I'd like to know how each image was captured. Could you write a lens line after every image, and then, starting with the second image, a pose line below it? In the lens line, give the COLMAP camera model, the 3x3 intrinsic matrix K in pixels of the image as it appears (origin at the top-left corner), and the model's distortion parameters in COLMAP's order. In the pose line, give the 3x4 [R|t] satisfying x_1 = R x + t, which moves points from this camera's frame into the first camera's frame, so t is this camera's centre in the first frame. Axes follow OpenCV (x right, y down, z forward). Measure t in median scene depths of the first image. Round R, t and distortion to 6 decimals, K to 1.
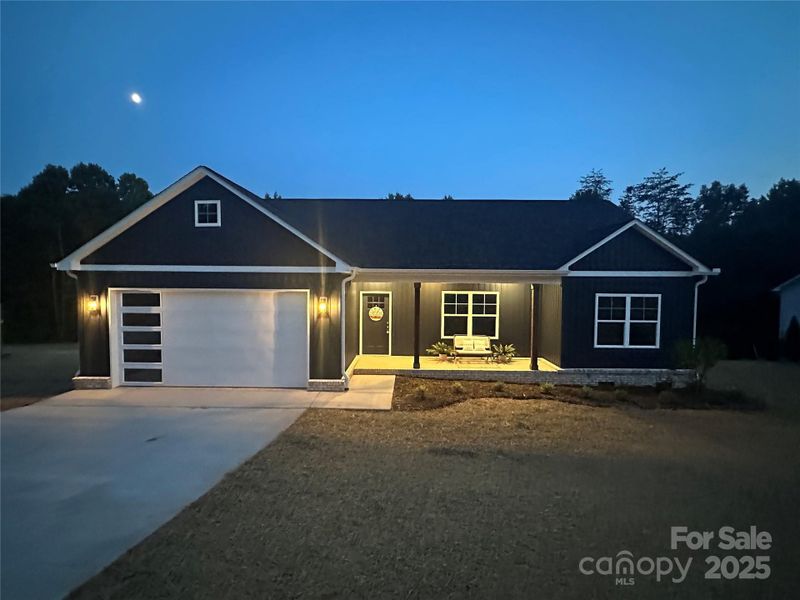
lens RADIAL K [[426.5, 0, 394.7], [0, 426.5, 300.1], [0, 0, 1]] dist [0.003816, 0.000262]
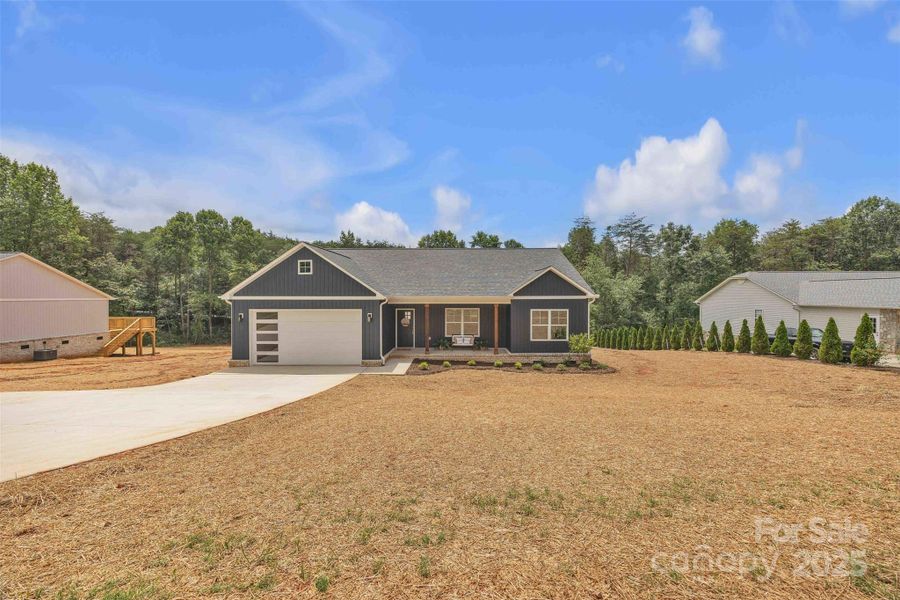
lens RADIAL K [[347.7, 0, 451.7], [0, 347.7, 298.8], [0, 0, 1]] dist [0.000667, -0.000068]
pose [[0.999913, -0.008861, 0.009781, 0.139214], [0.009153, 0.999501, -0.030238, -0.018026], [-0.009508, 0.030325, 0.999495, -0.396283]]
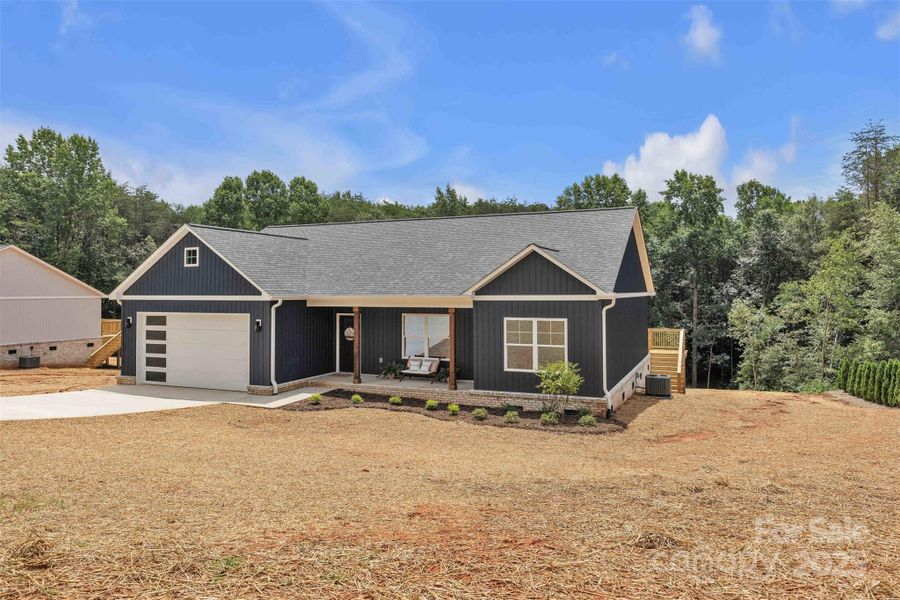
lens RADIAL K [[616.4, 0, 451.0], [0, 616.4, 272.5], [0, 0, 1]] dist [-0.002283, 0.000703]
pose [[0.925098, -0.021426, -0.379123, 0.912832], [-0.004927, 0.997646, -0.068402, -0.021340], [0.379696, 0.065147, 0.922815, -0.416711]]
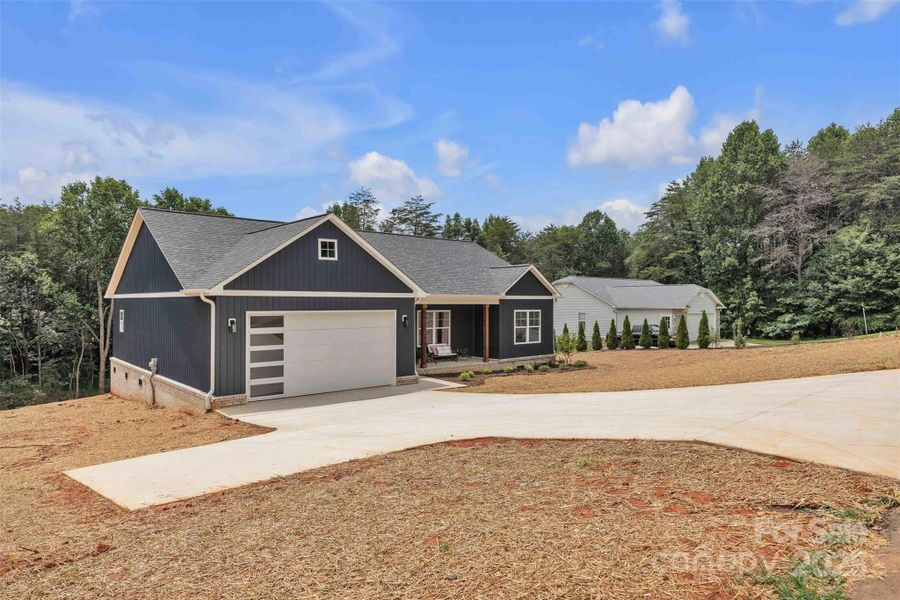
lens RADIAL K [[558.2, 0, 451.3], [0, 558.2, 296.2], [0, 0, 1]] dist [-0.002324, -0.001211]
pose [[0.737084, 0.001067, 0.675800, -1.087299], [0.030907, 0.998899, -0.035287, -0.000995], [-0.675094, 0.046897, 0.736240, -0.358987]]
